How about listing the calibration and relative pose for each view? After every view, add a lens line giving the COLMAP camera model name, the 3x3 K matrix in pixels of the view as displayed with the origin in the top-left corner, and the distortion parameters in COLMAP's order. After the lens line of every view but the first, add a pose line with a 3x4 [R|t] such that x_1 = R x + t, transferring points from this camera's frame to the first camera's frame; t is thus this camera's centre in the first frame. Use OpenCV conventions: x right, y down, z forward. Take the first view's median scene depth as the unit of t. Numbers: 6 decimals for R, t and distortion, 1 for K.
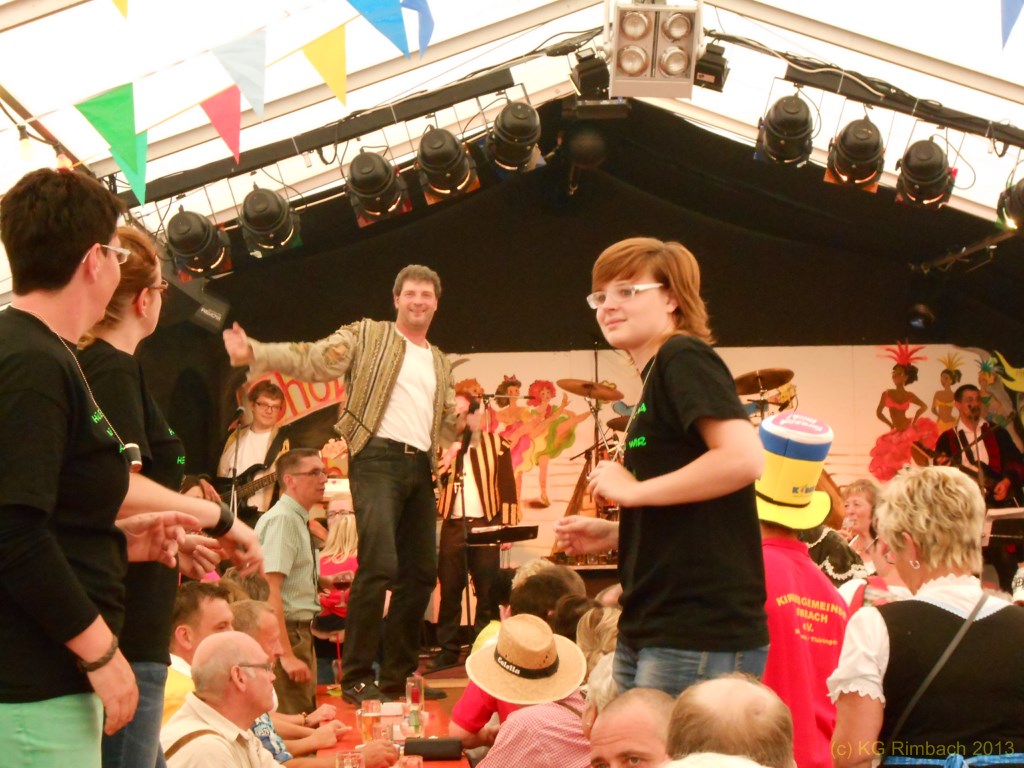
lens RADIAL K [[2358.2, 0, 514.7], [0, 2358.2, 391.2], [0, 0, 1]] dist [-0.071770, 0.000000]
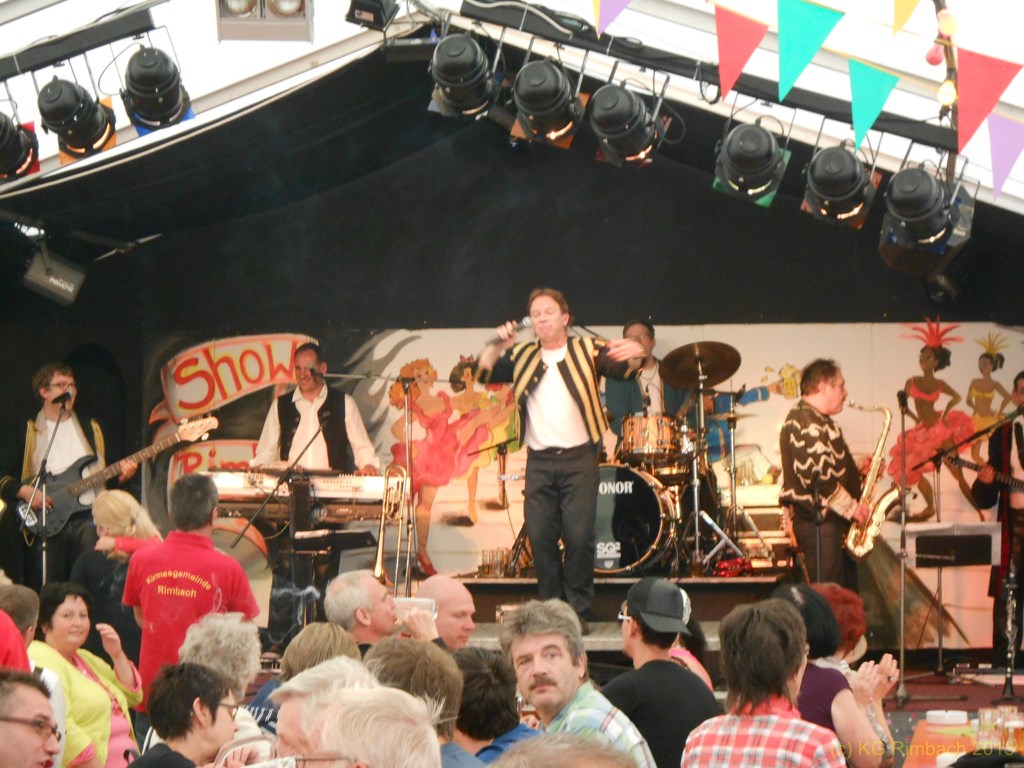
lens RADIAL K [[2779.5, 0, 511.6], [0, 2779.5, 387.1], [0, 0, 1]] dist [-0.041485, 0.000000]
pose [[0.978242, 0.011413, -0.207152, 0.224697], [-0.009673, 0.999909, 0.009413, -0.004838], [0.207241, -0.007204, 0.978263, 0.010231]]
